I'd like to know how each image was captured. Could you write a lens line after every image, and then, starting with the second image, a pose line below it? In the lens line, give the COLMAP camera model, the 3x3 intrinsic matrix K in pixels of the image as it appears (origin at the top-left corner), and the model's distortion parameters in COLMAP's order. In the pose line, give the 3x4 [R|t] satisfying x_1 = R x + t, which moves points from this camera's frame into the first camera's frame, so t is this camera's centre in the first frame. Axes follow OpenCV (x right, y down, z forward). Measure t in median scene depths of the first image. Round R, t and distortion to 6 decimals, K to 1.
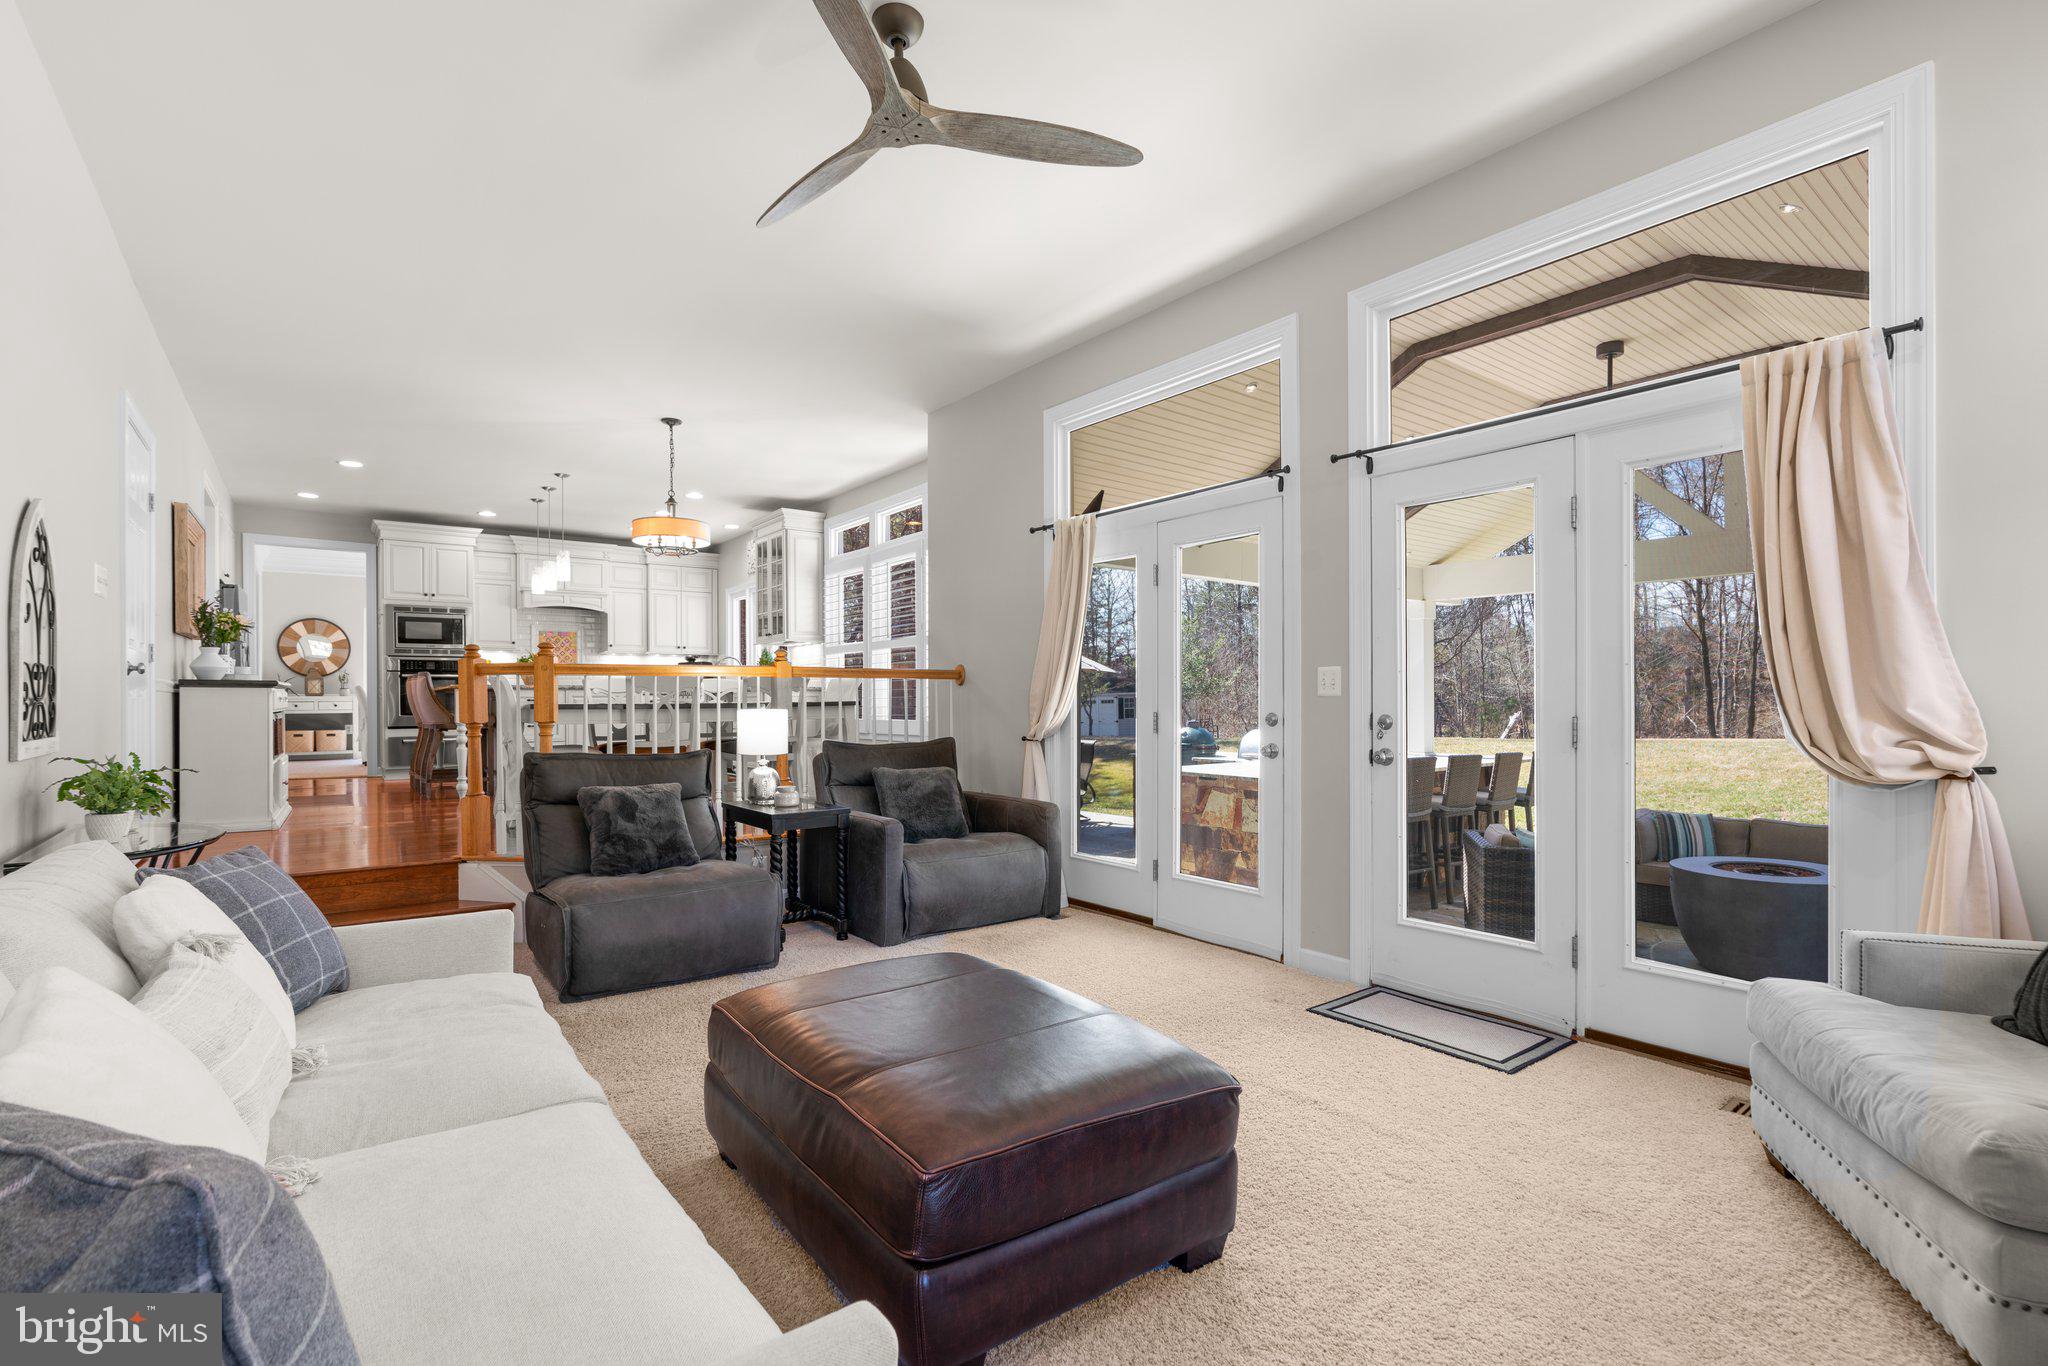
lens RADIAL K [[926.6, 0, 1022.9], [0, 926.6, 704.5], [0, 0, 1]] dist [-0.011495, 0.003107]
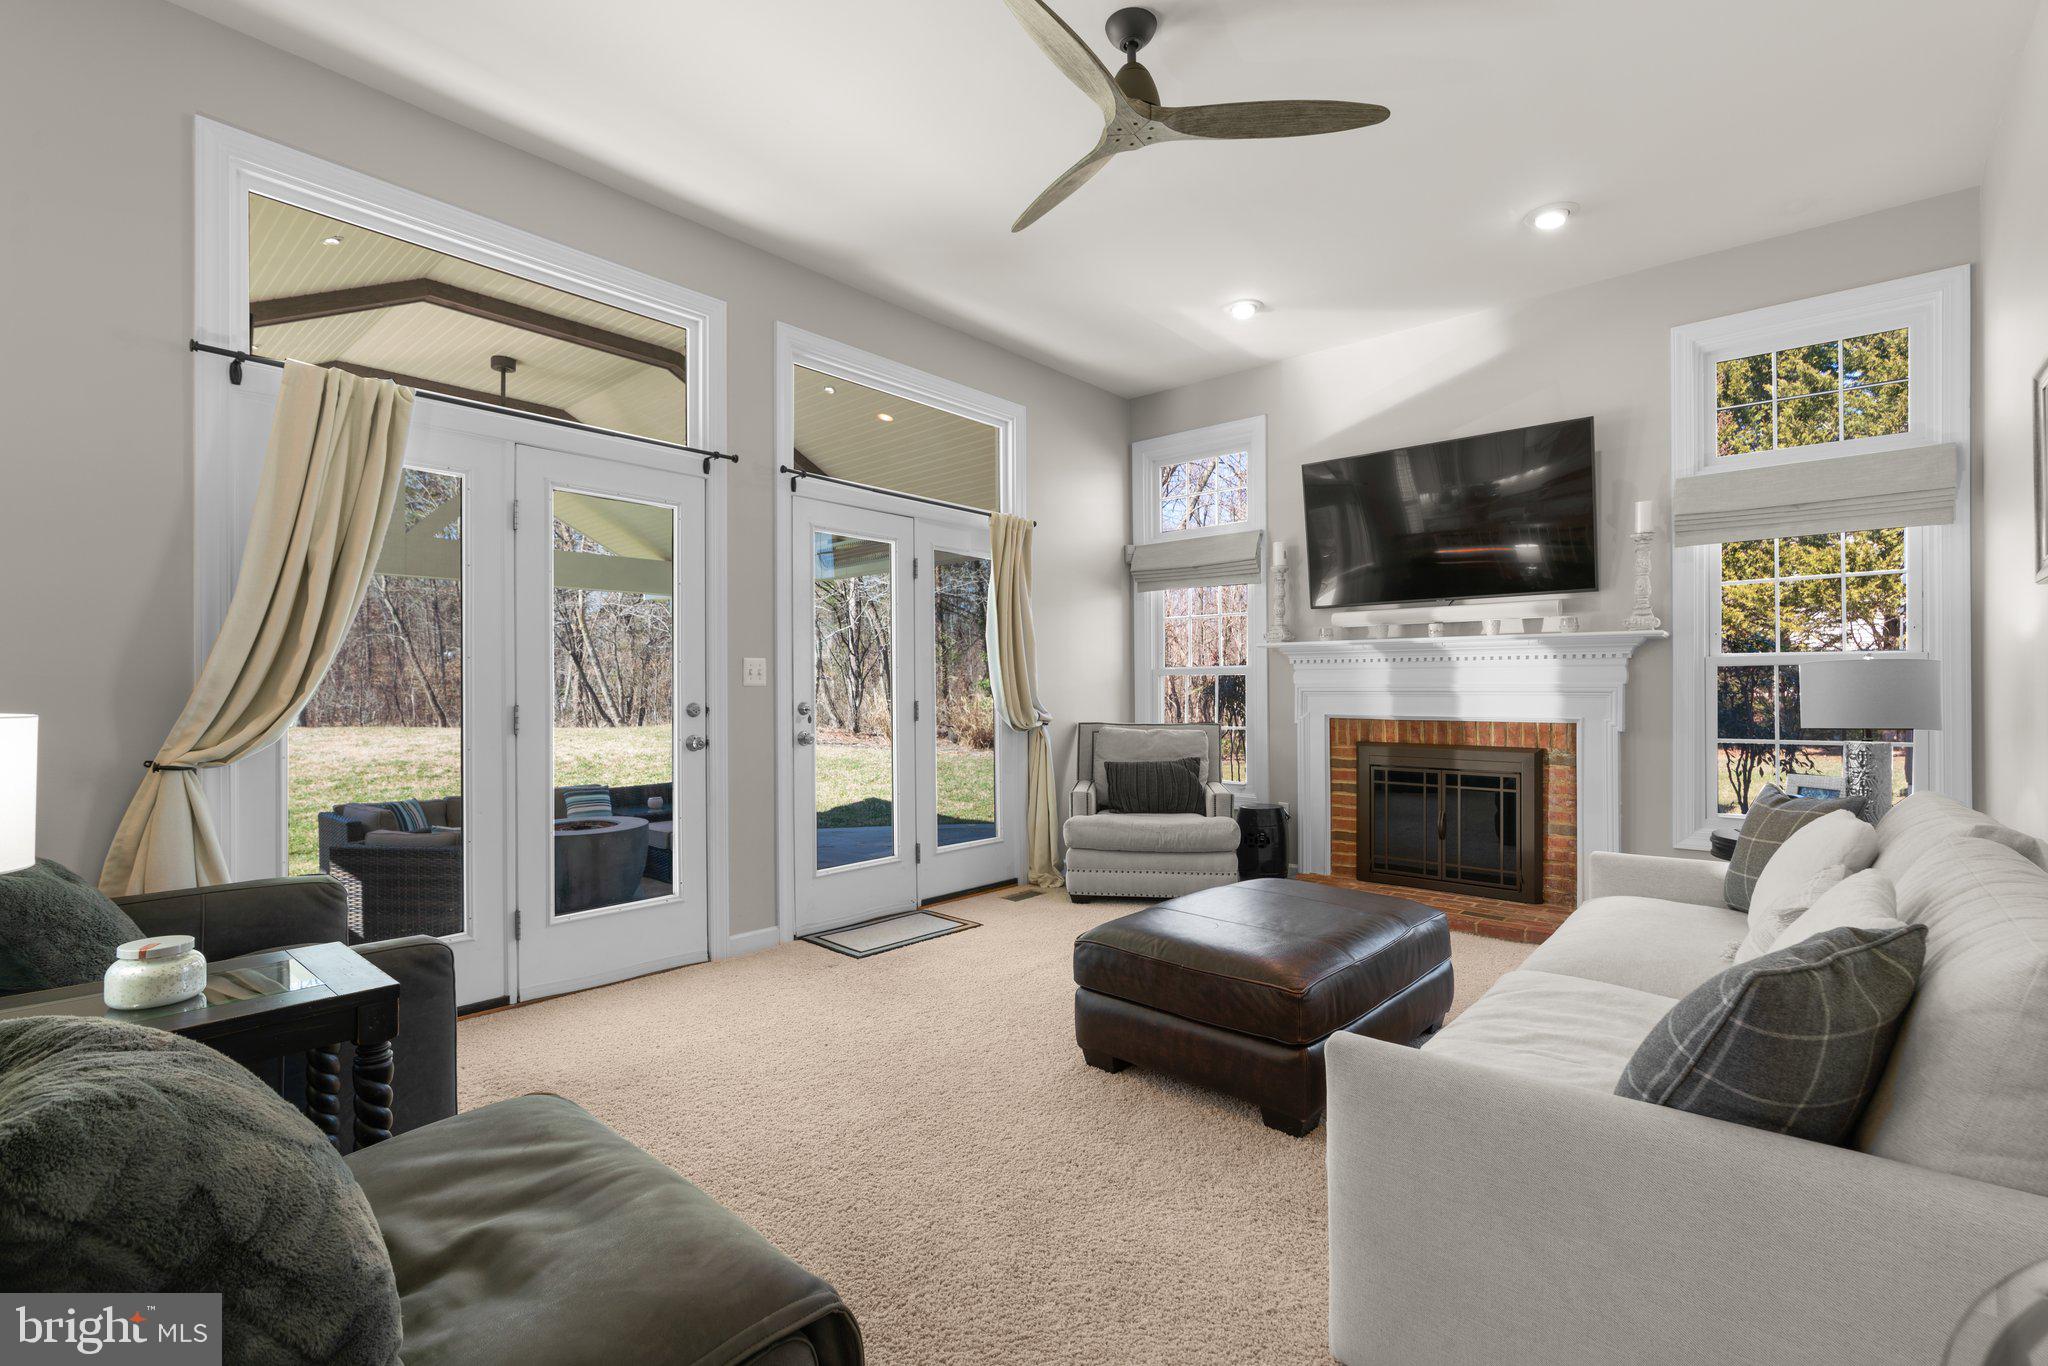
lens RADIAL K [[926.6, 0, 1027.3], [0, 926.6, 685.8], [0, 0, 1]] dist [-0.011495, 0.003107]
pose [[-0.197356, 0.013463, 0.980239, -0.589346], [0.004792, 0.999907, -0.012768, 0.004562], [-0.980320, 0.002178, -0.197402, 0.694260]]
